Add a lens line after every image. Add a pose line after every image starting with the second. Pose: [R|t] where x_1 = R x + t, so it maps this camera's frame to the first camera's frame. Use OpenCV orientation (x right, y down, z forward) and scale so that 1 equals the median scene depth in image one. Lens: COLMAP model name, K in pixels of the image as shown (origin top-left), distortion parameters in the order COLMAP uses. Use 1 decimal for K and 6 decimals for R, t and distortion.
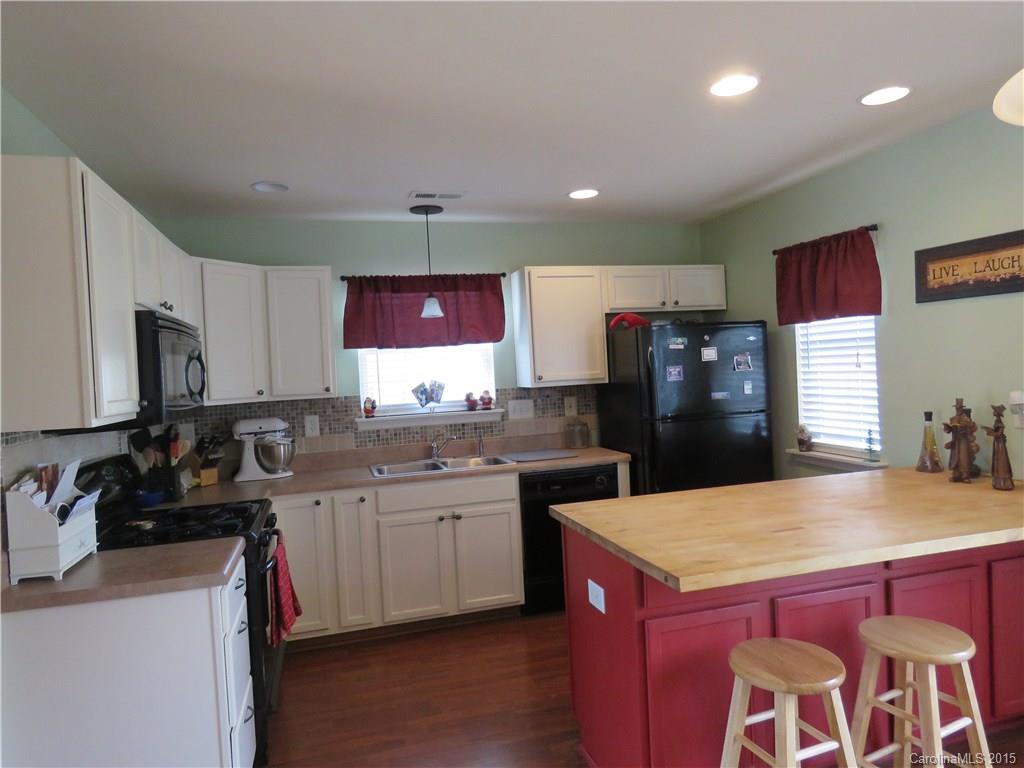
lens RADIAL K [[647.5, 0, 507.9], [0, 647.5, 389.0], [0, 0, 1]] dist [0.002831, -0.002212]
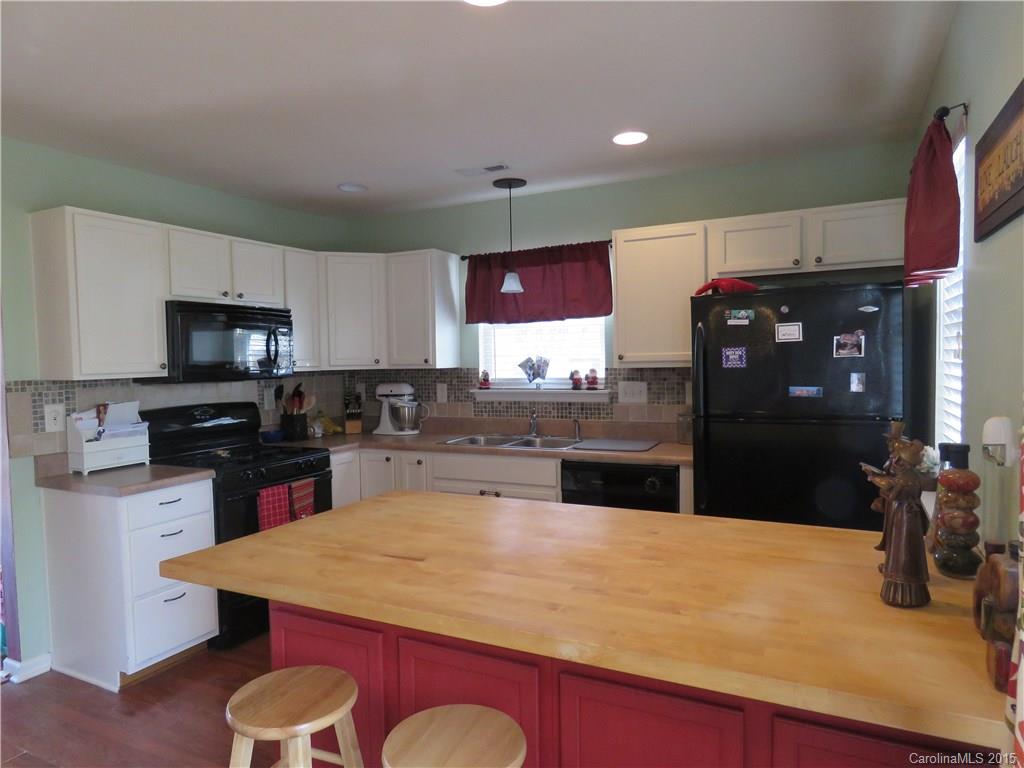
lens RADIAL K [[647.5, 0, 508.9], [0, 647.5, 378.4], [0, 0, 1]] dist [0.002831, -0.002212]
pose [[0.741923, 0.057134, -0.668046, 0.521324], [-0.036155, 0.998322, 0.045228, -0.022623], [0.669509, -0.009402, 0.742744, 0.244777]]
